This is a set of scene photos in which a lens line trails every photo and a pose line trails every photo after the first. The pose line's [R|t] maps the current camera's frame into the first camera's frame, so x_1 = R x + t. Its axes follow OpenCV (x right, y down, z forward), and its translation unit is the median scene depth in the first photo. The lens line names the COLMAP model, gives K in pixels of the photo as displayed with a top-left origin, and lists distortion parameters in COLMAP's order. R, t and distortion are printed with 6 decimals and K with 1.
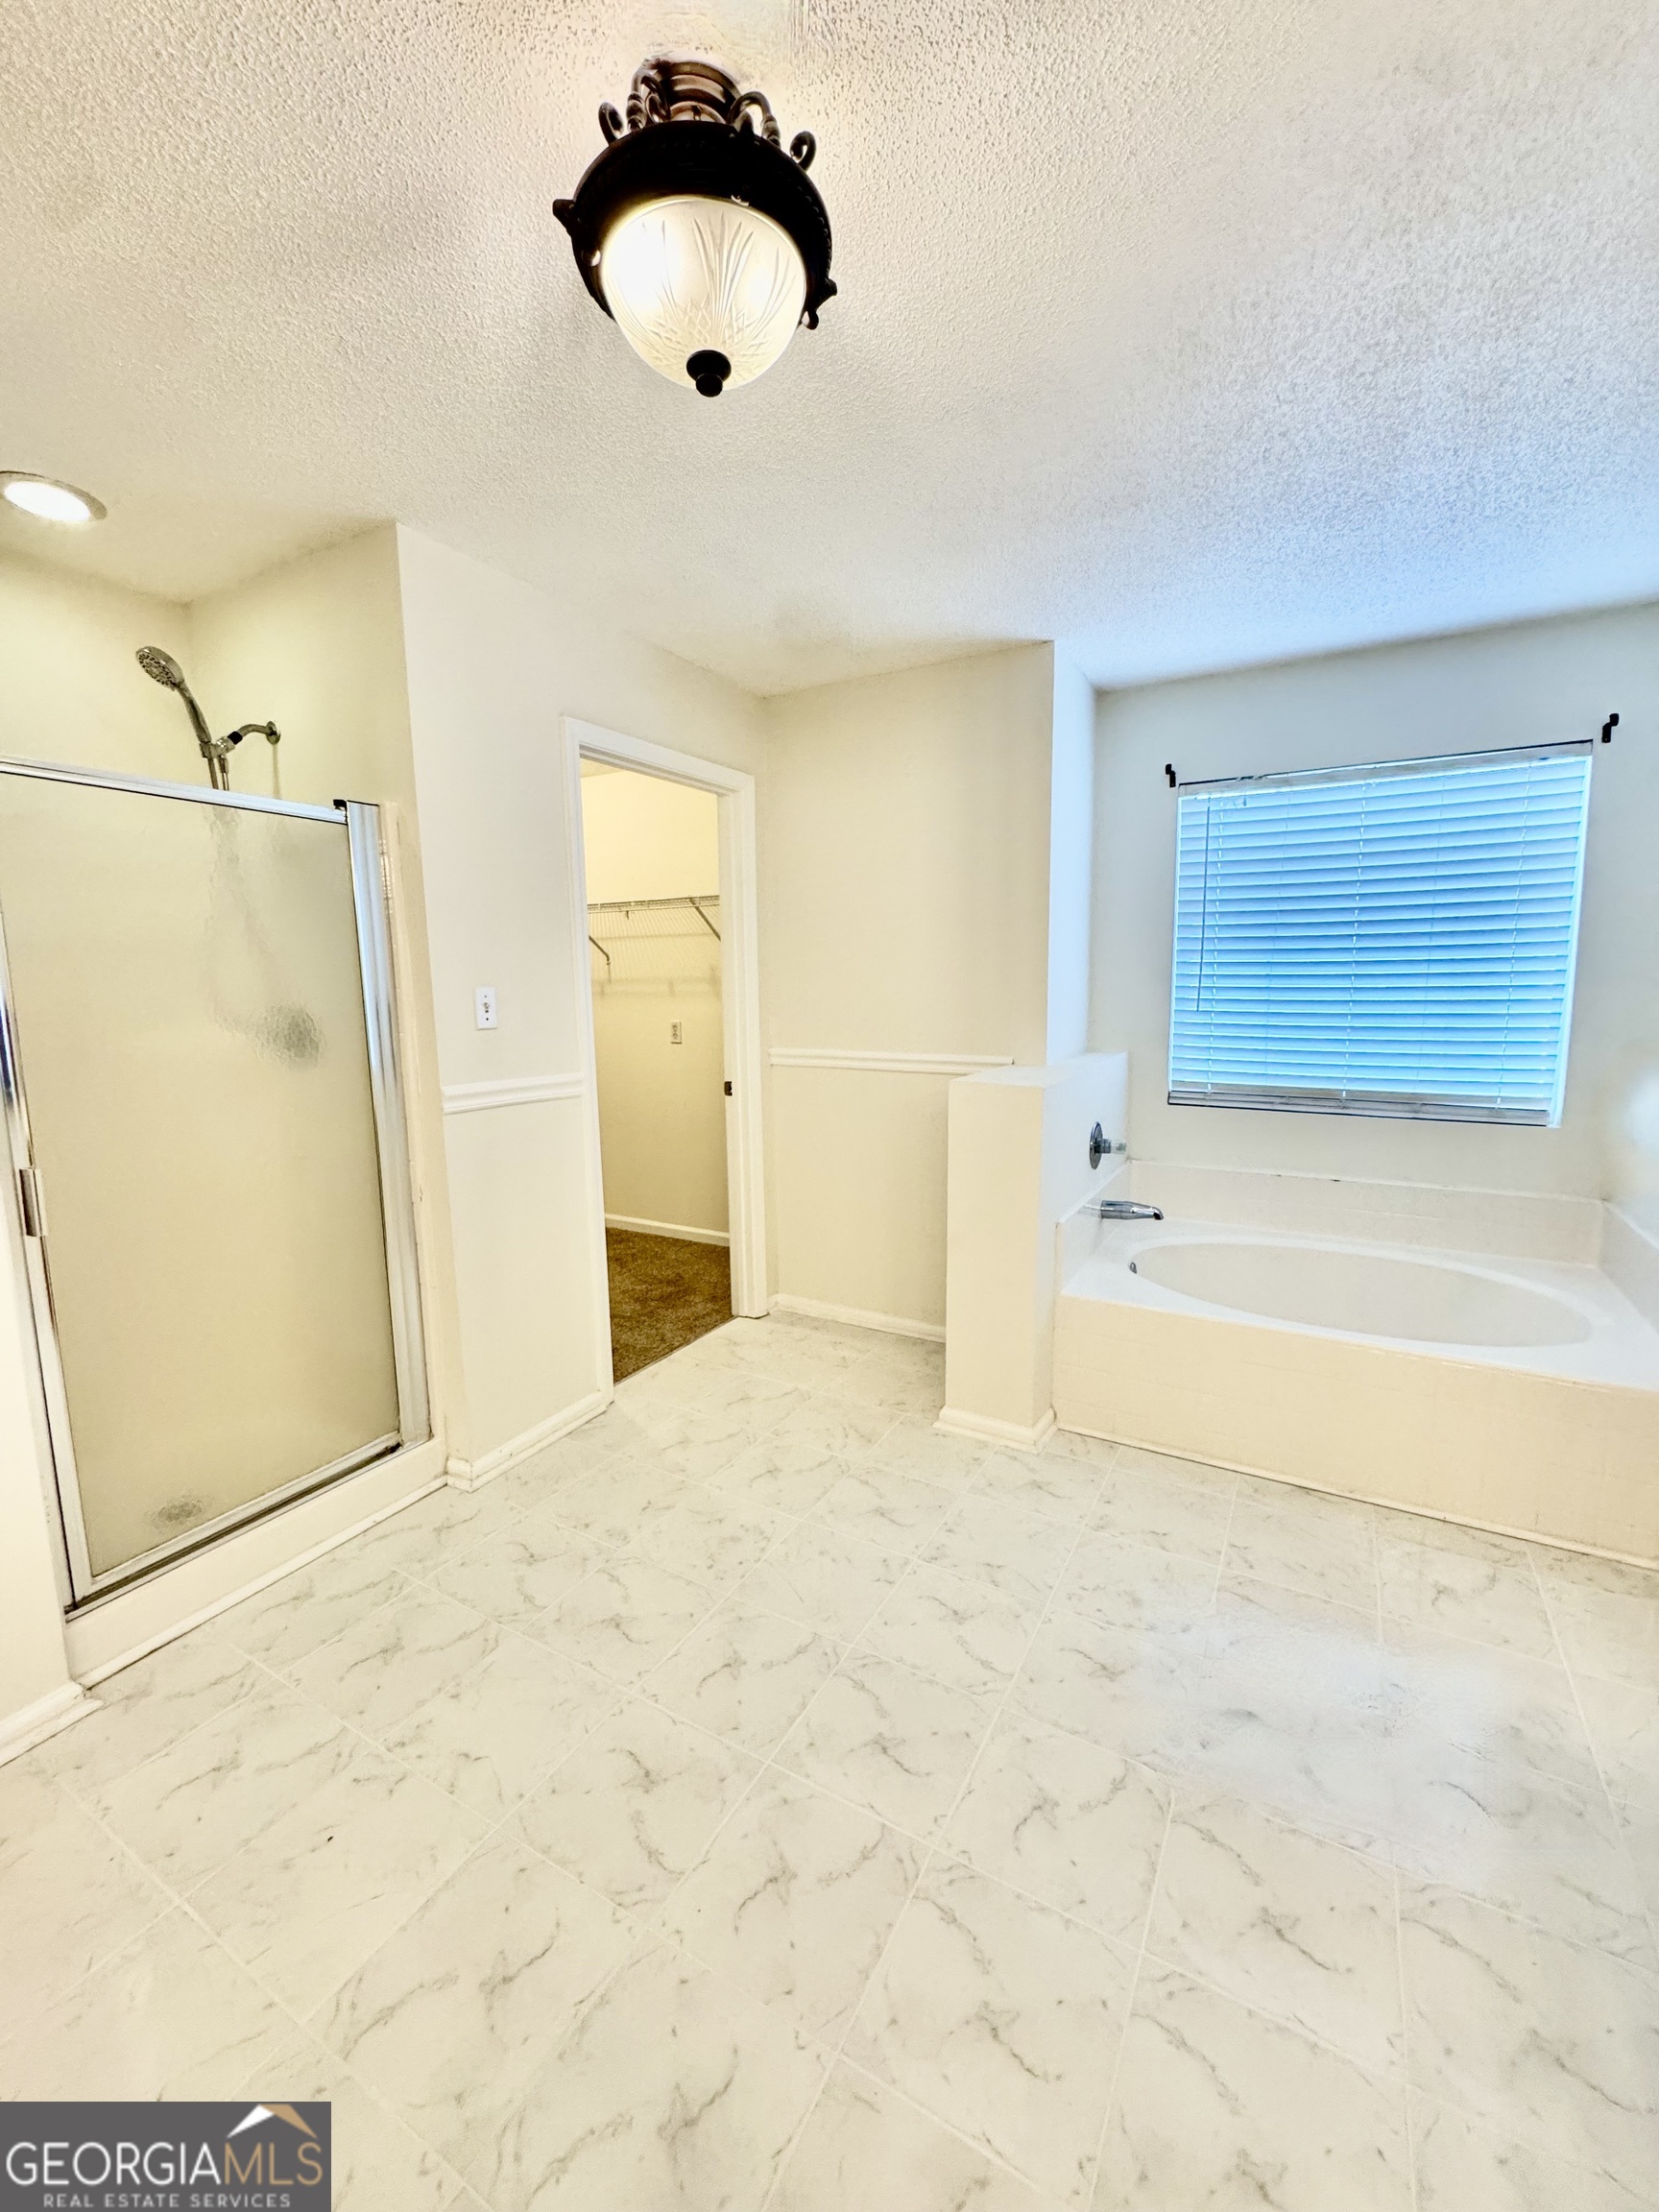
lens RADIAL K [[887.2, 0, 829.5], [0, 887.2, 1106.0], [0, 0, 1]] dist [0.001401, 0.000283]
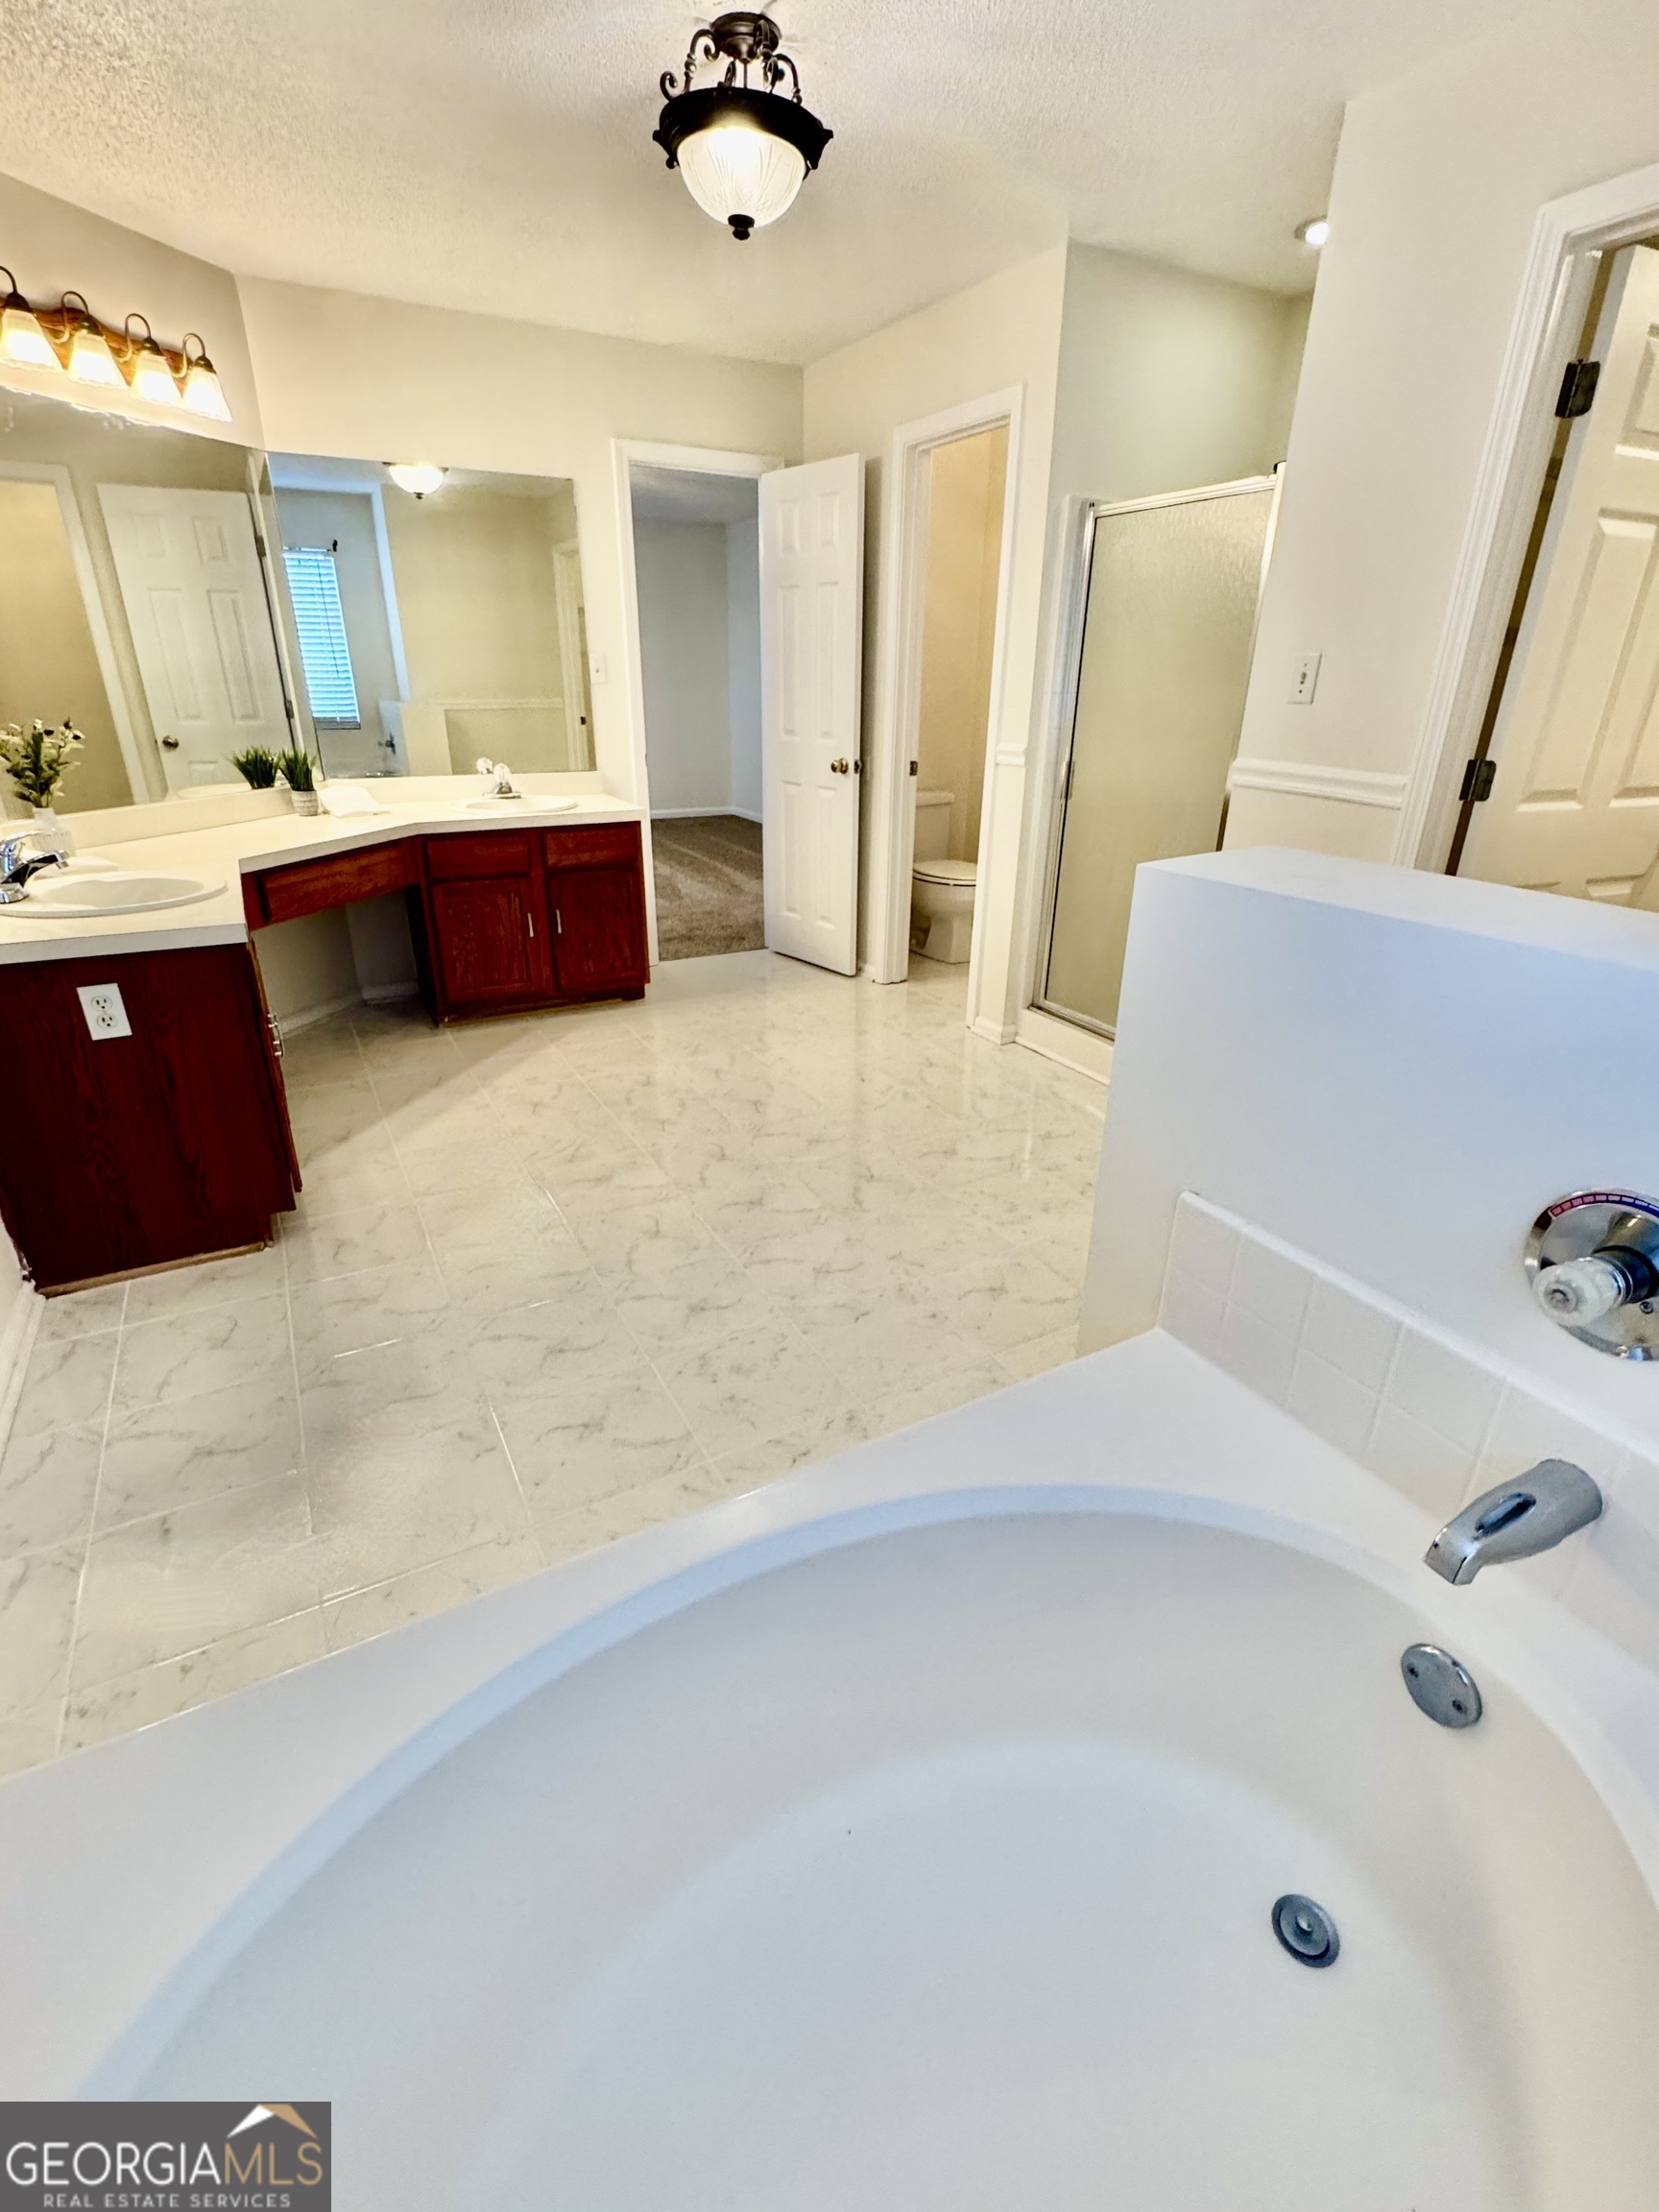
lens RADIAL K [[985.5, 0, 829.5], [0, 985.5, 1106.0], [0, 0, 1]] dist [0.000216, -0.000030]
pose [[-0.519212, 0.334514, -0.786460, 0.889546], [-0.133327, 0.877248, 0.461151, -0.138512], [0.844182, 0.344291, -0.410878, 1.248107]]
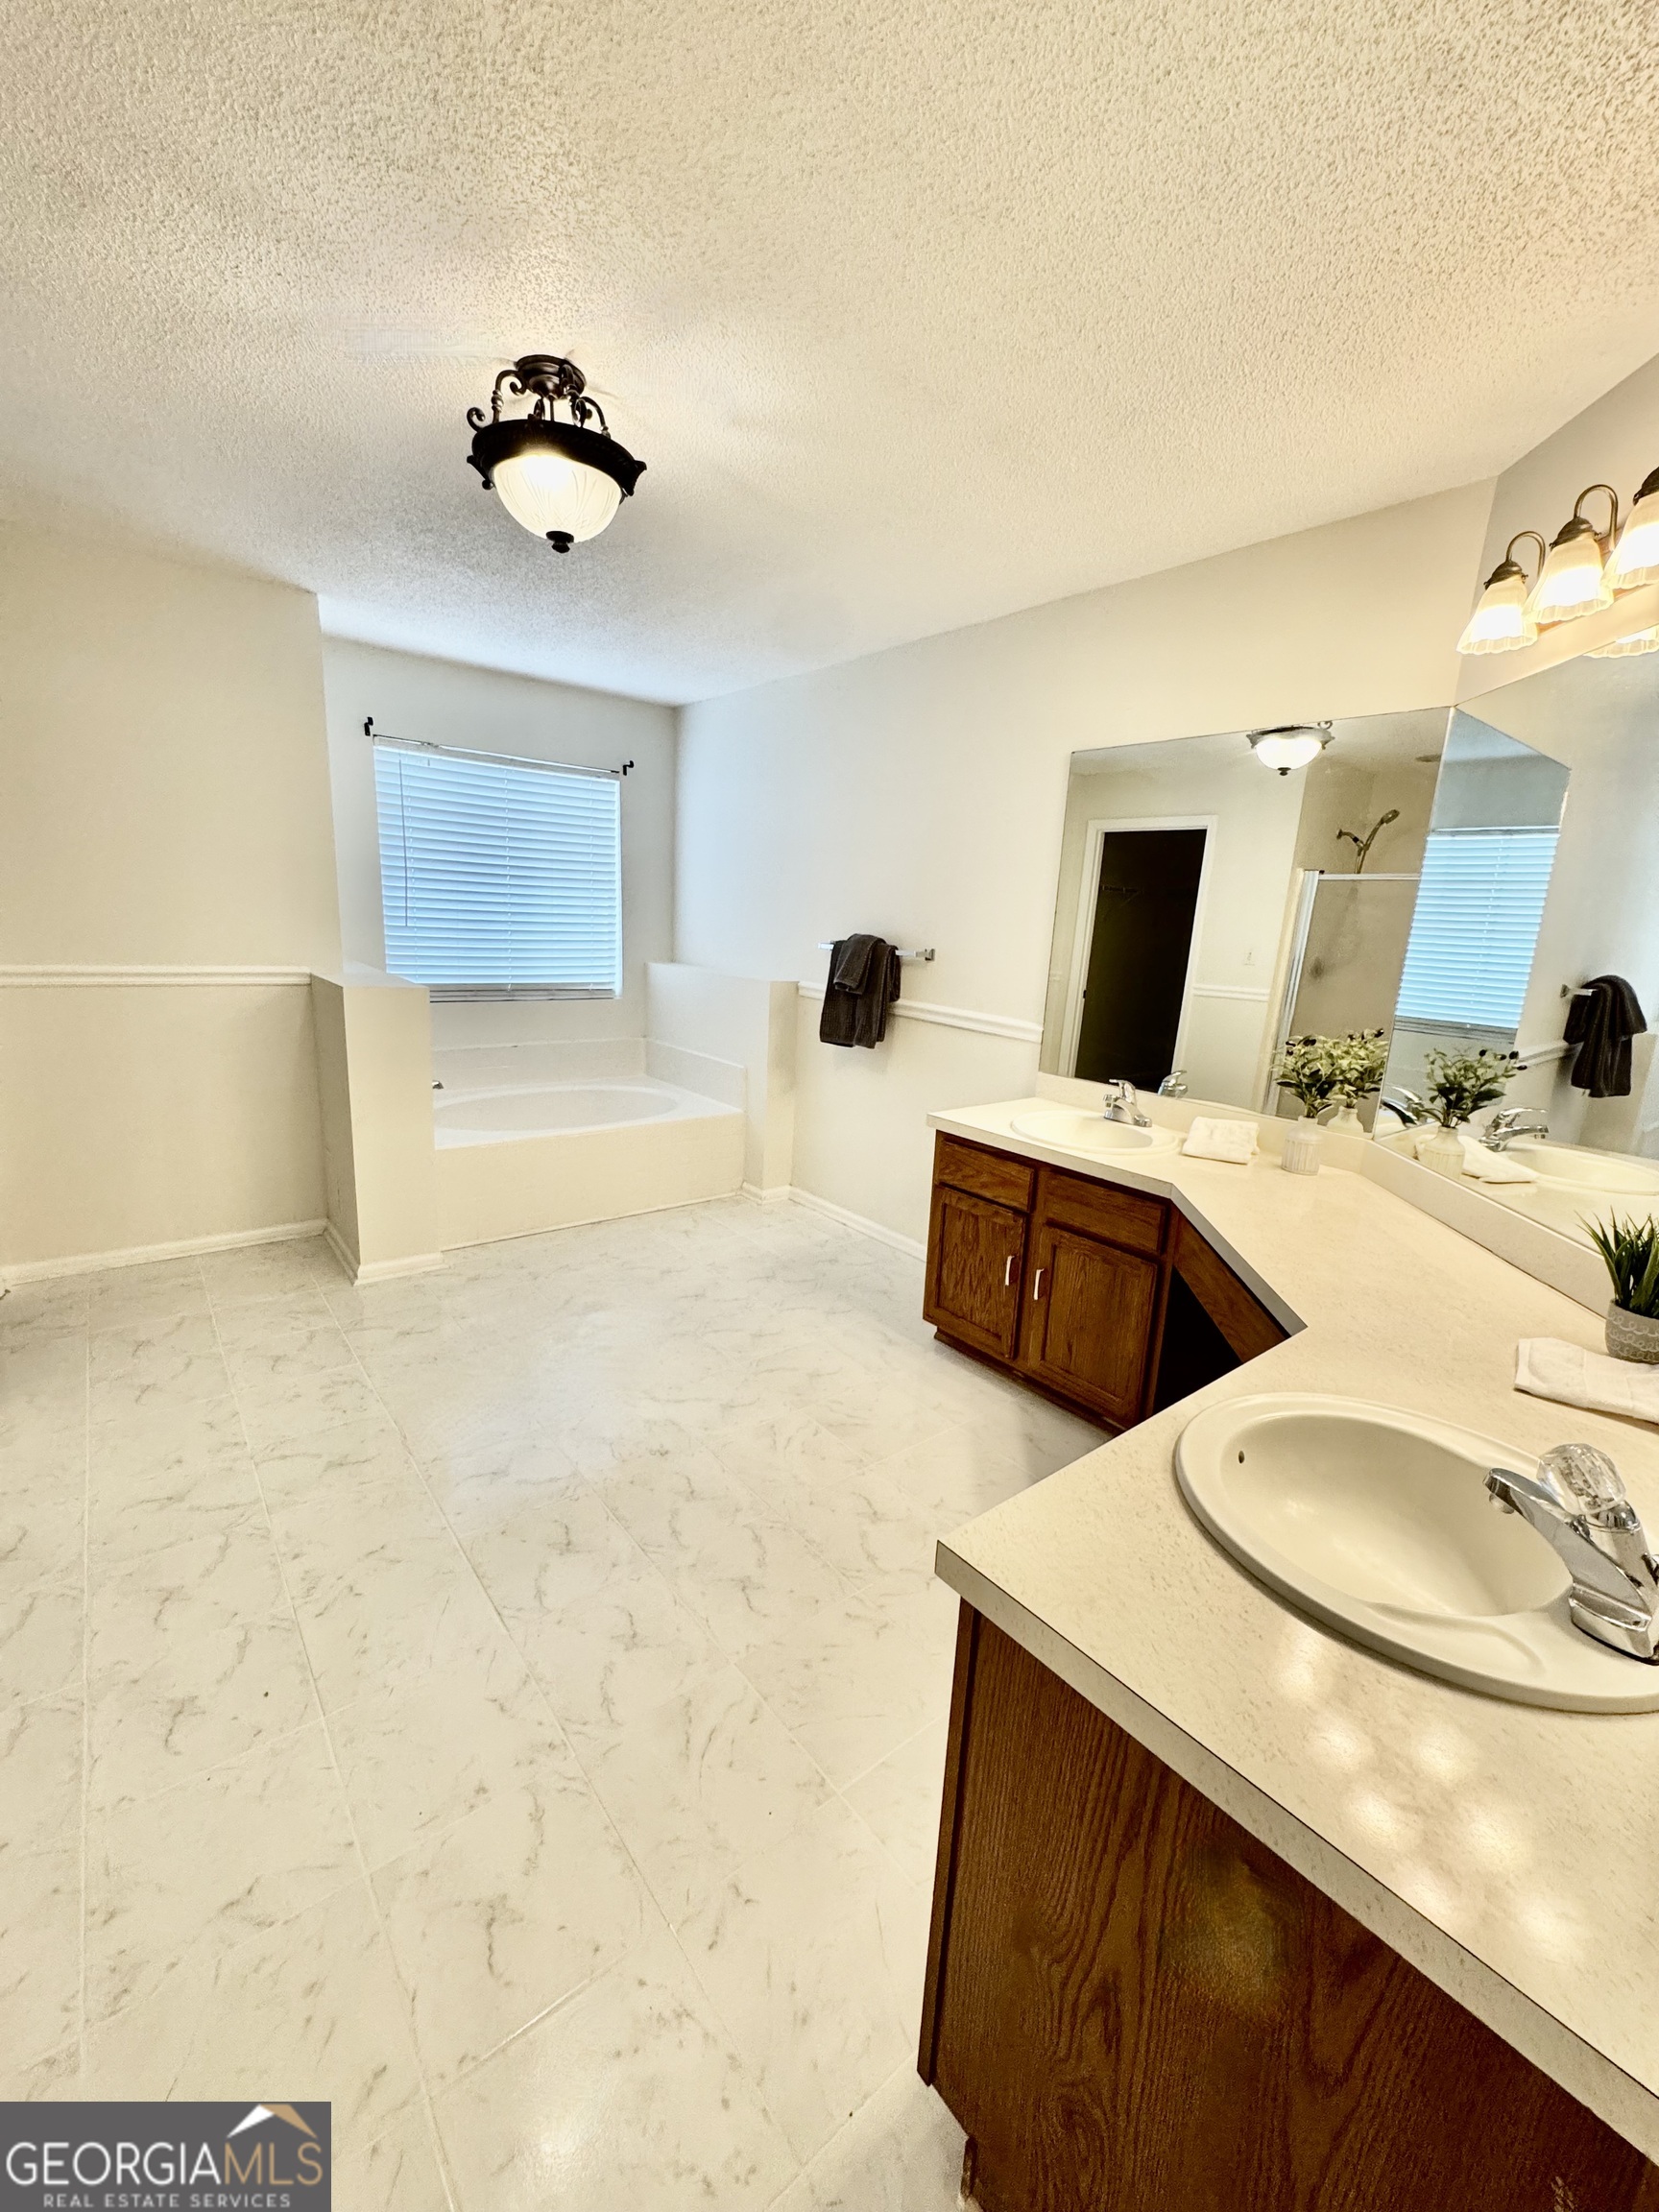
lens RADIAL K [[887.2, 0, 829.5], [0, 887.2, 1106.0], [0, 0, 1]] dist [0.001401, 0.000283]
pose [[0.363038, -0.169911, 0.916152, -0.848918], [0.077210, 0.985337, 0.152147, -0.000410], [-0.928570, 0.015501, 0.370834, -0.021718]]
